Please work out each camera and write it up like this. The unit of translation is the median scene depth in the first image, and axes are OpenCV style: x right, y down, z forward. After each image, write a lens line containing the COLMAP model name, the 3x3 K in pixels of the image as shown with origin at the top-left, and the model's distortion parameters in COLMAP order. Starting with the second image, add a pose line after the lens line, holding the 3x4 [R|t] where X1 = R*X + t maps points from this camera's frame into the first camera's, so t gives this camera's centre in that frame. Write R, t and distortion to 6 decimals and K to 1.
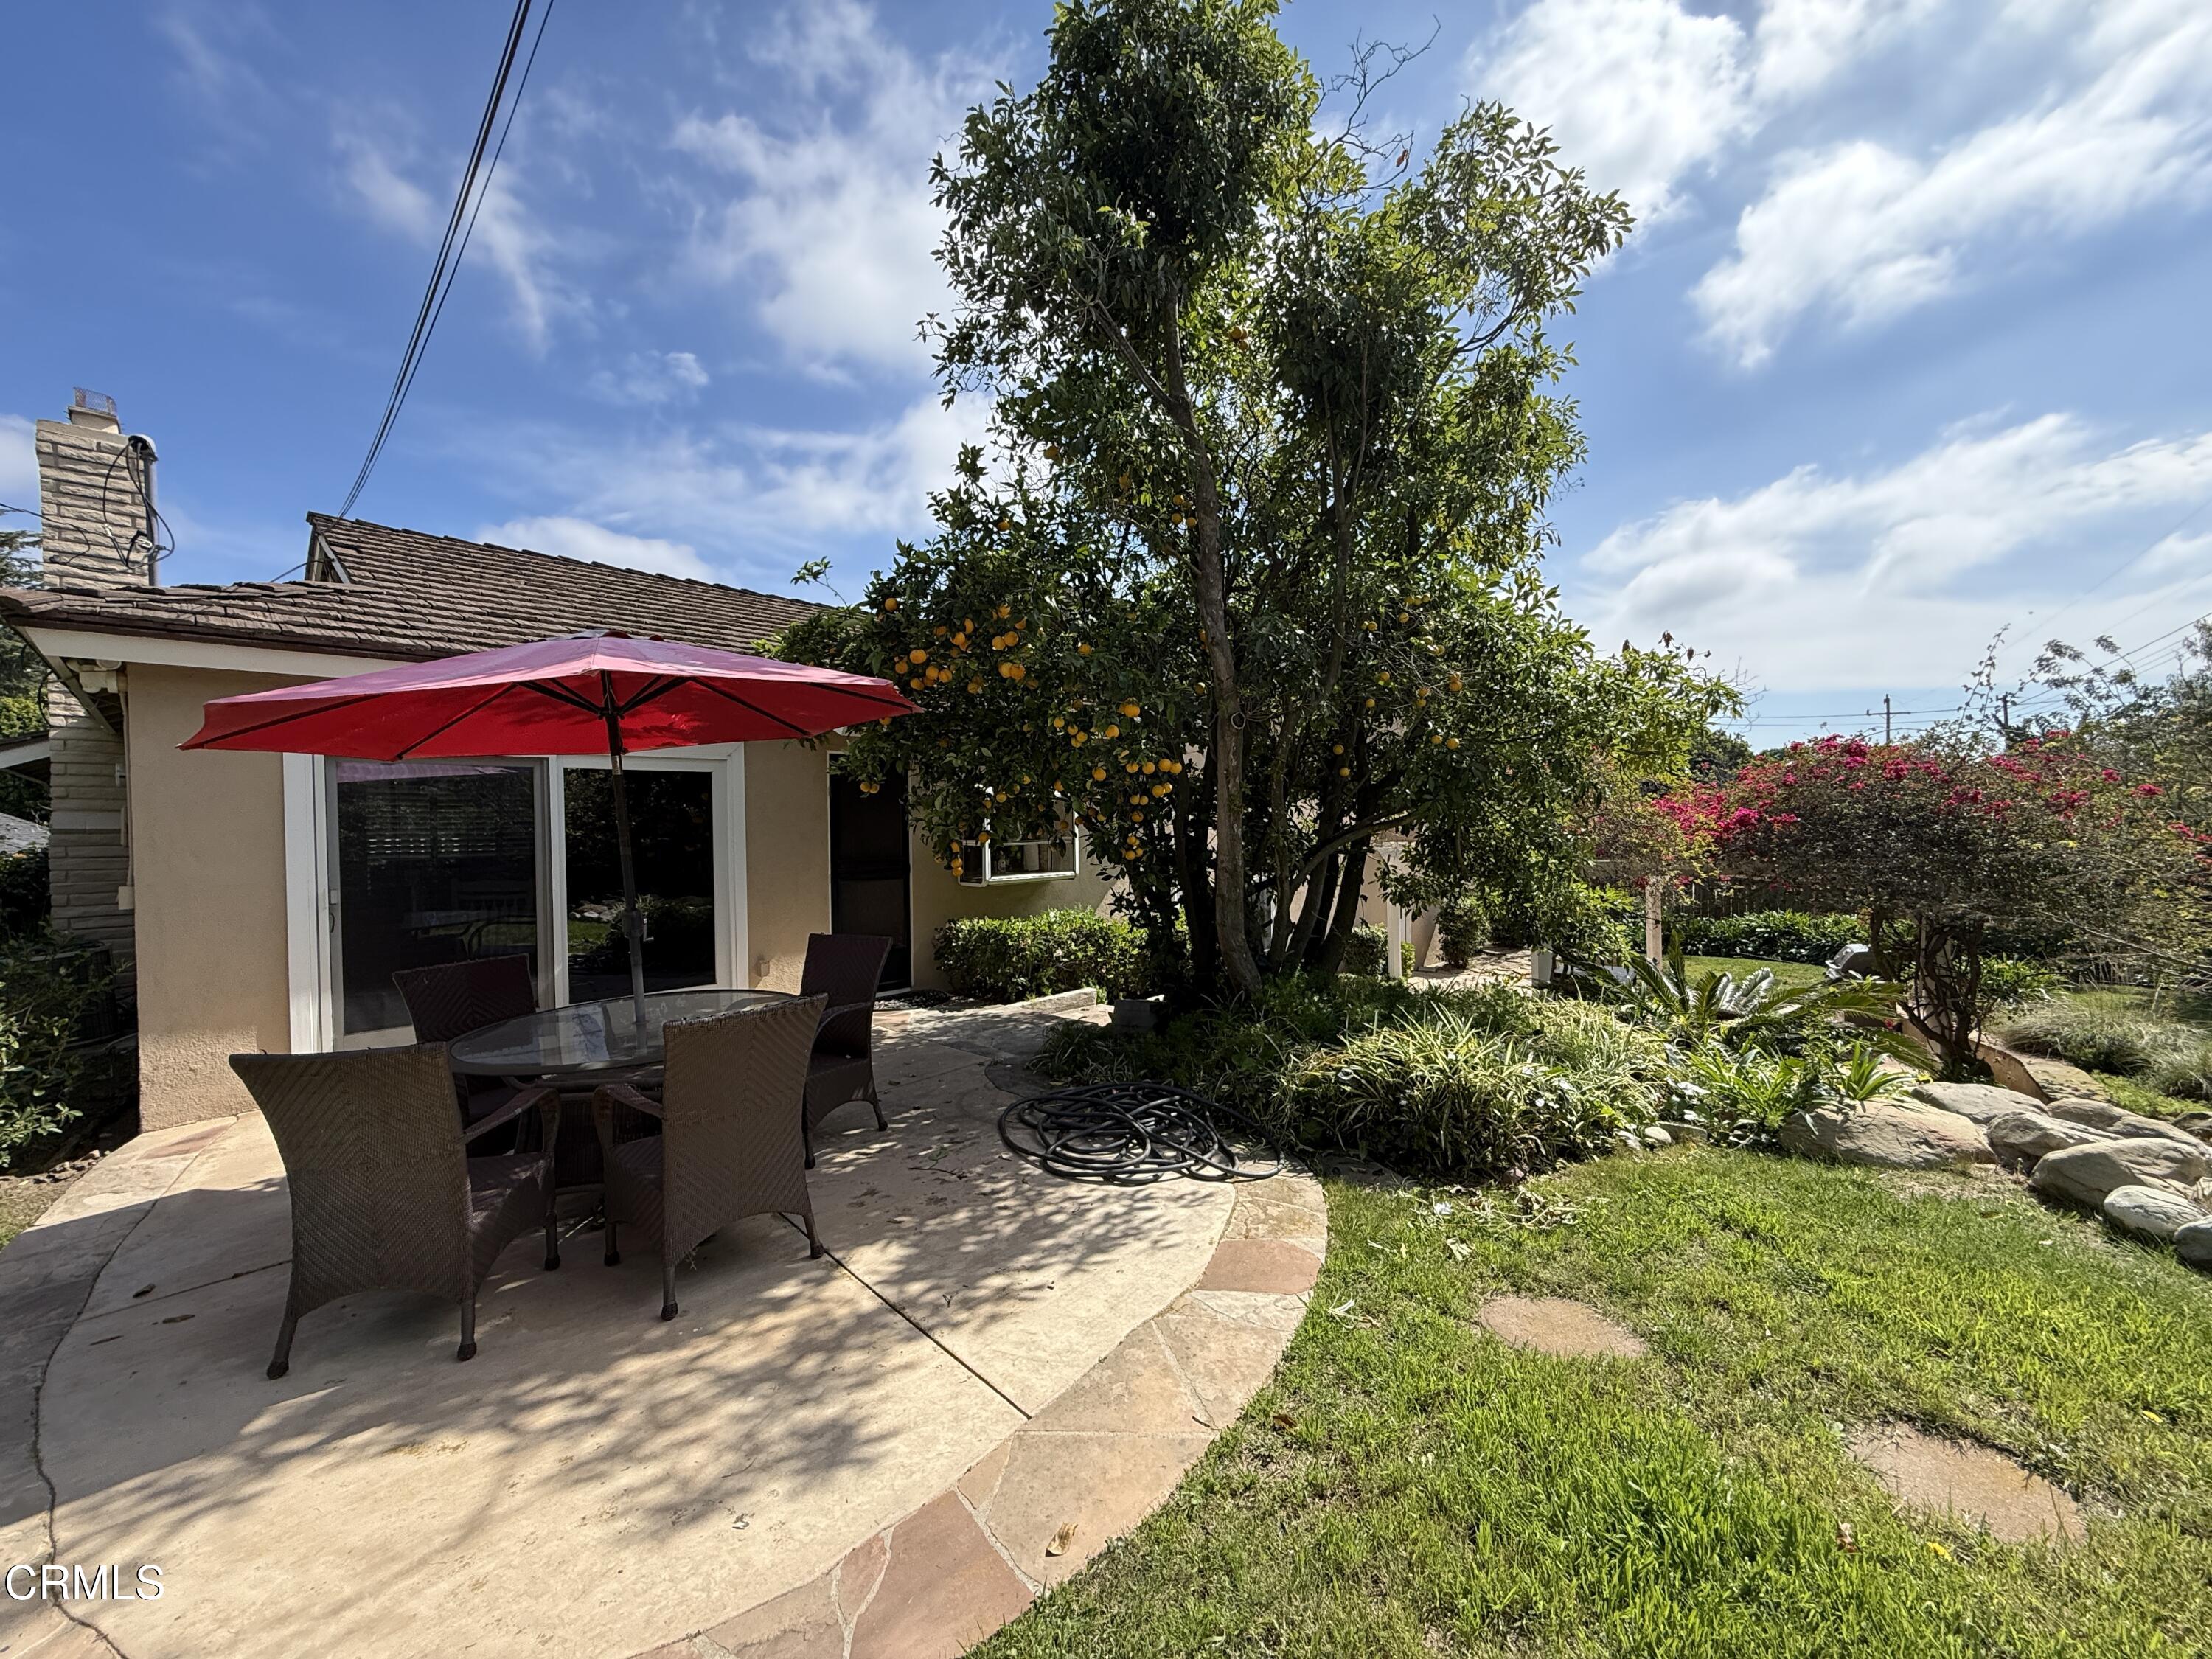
lens RADIAL K [[893.7, 0, 1076.4], [0, 893.7, 832.8], [0, 0, 1]] dist [-0.000726, 0.000129]
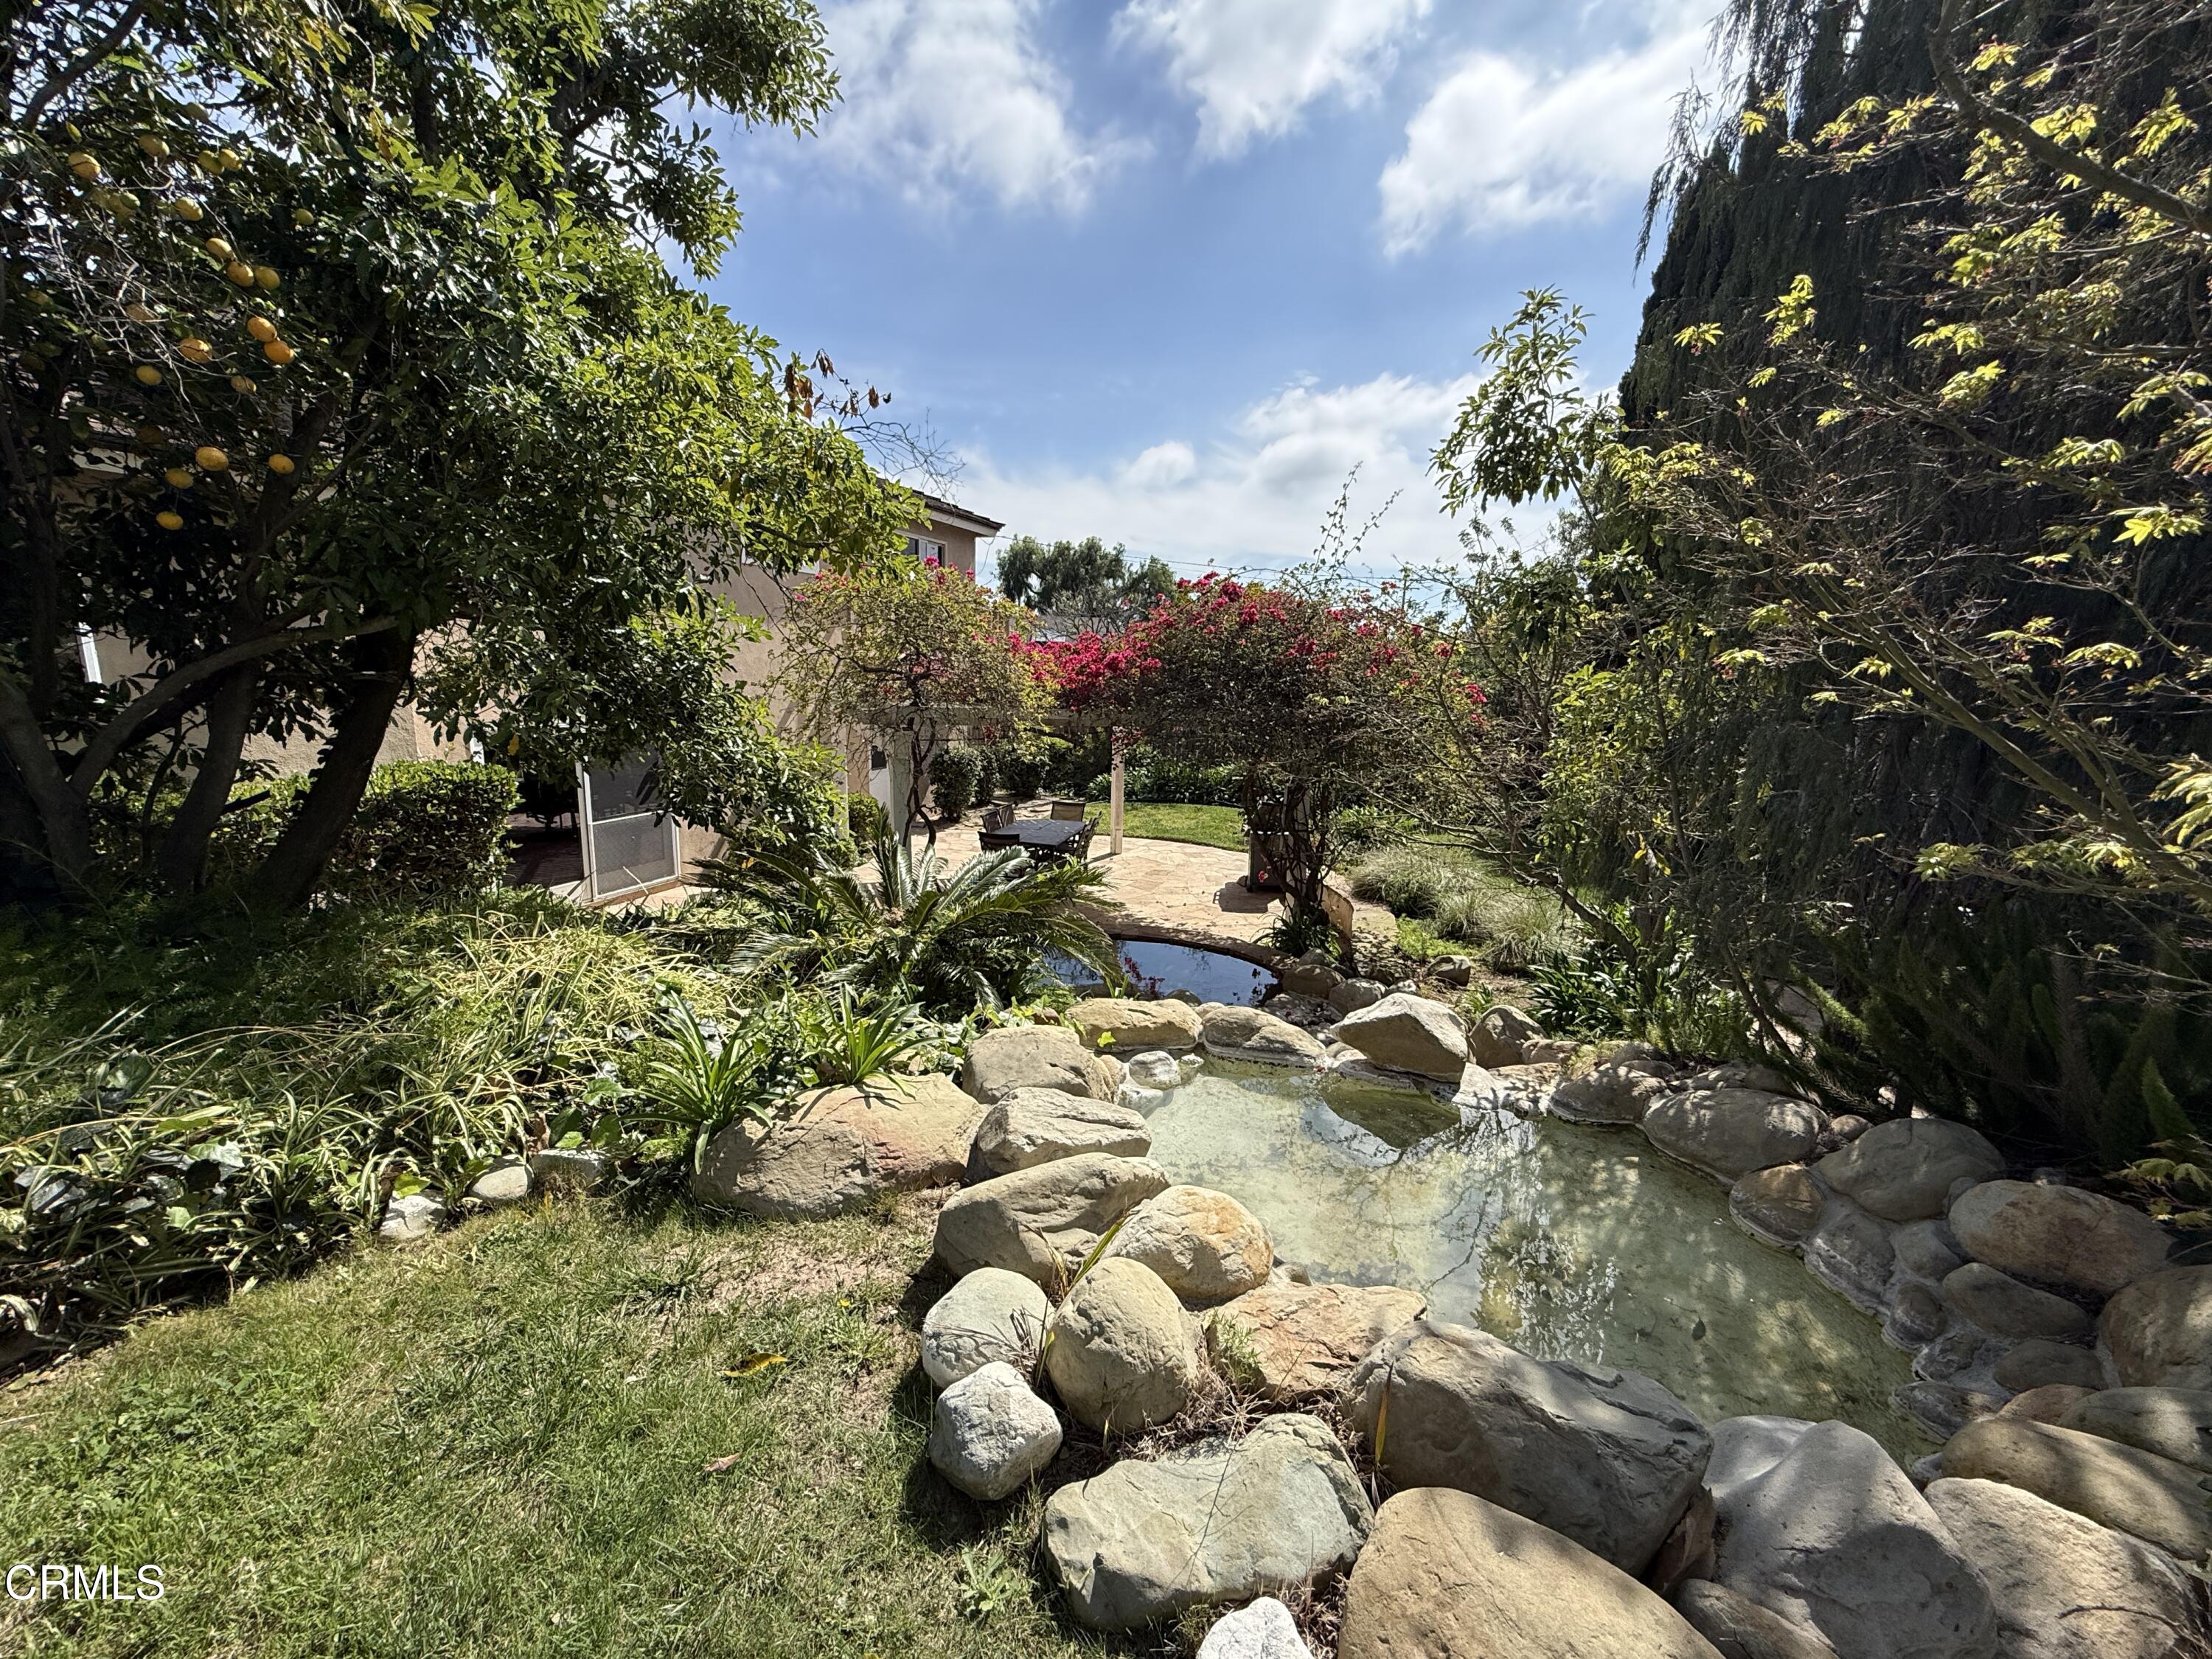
lens RADIAL K [[900.4, 0, 1106.0], [0, 900.4, 829.5], [0, 0, 1]] dist [0.000663, 0.000003]
pose [[0.918680, -0.030181, 0.393849, 0.868422], [-0.038069, 0.985670, 0.164332, 0.002706], [-0.393165, -0.165962, 0.904366, 0.398738]]
